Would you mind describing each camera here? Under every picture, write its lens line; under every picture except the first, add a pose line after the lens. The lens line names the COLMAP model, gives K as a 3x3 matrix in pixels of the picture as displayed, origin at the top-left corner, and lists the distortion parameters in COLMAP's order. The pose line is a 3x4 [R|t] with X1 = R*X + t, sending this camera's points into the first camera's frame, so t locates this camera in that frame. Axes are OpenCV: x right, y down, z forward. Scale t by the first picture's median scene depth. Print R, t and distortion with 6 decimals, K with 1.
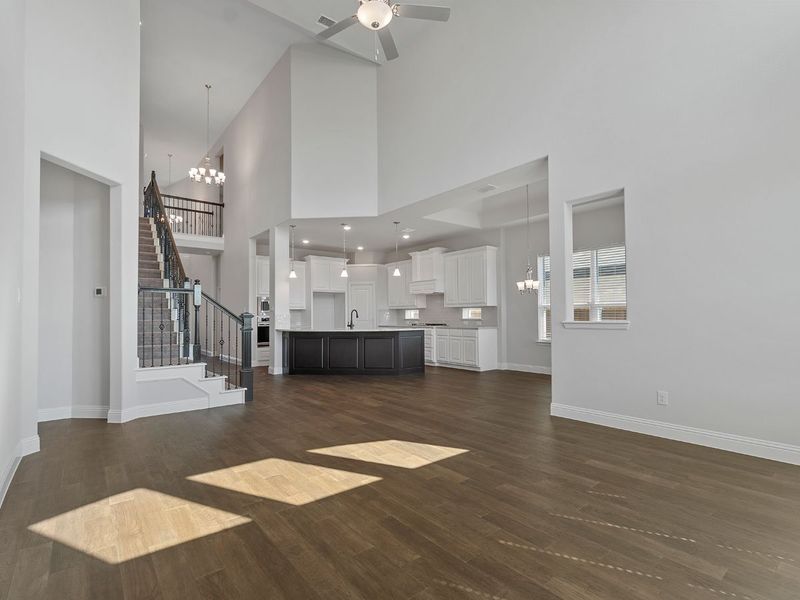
lens RADIAL K [[395.9, 0, 400.3], [0, 395.9, 308.8], [0, 0, 1]] dist [0.001097, 0.000196]
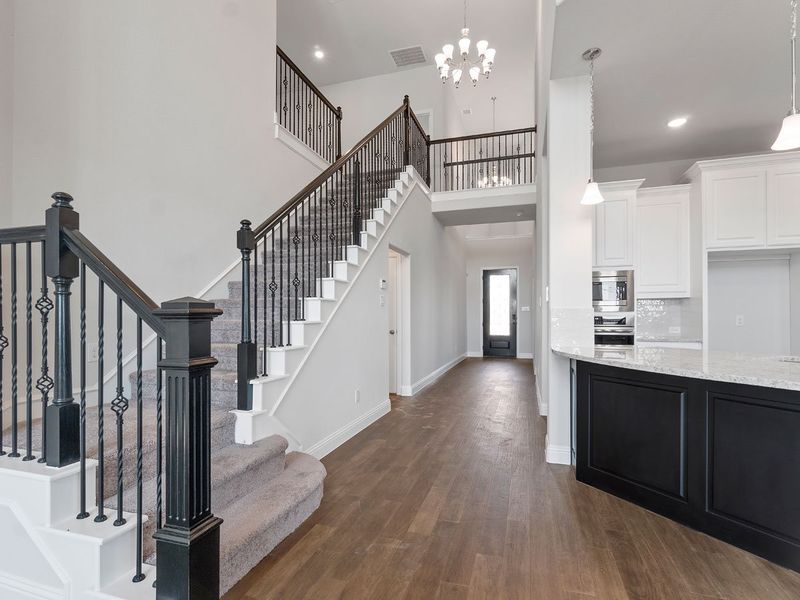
lens RADIAL K [[397.8, 0, 399.3], [0, 397.8, 320.9], [0, 0, 1]] dist [0.002630, 0.000596]
pose [[0.548134, 0.016207, -0.836234, -0.054158], [0.013990, 0.999495, 0.028541, 0.010069], [0.836274, -0.027343, 0.547630, 0.521134]]
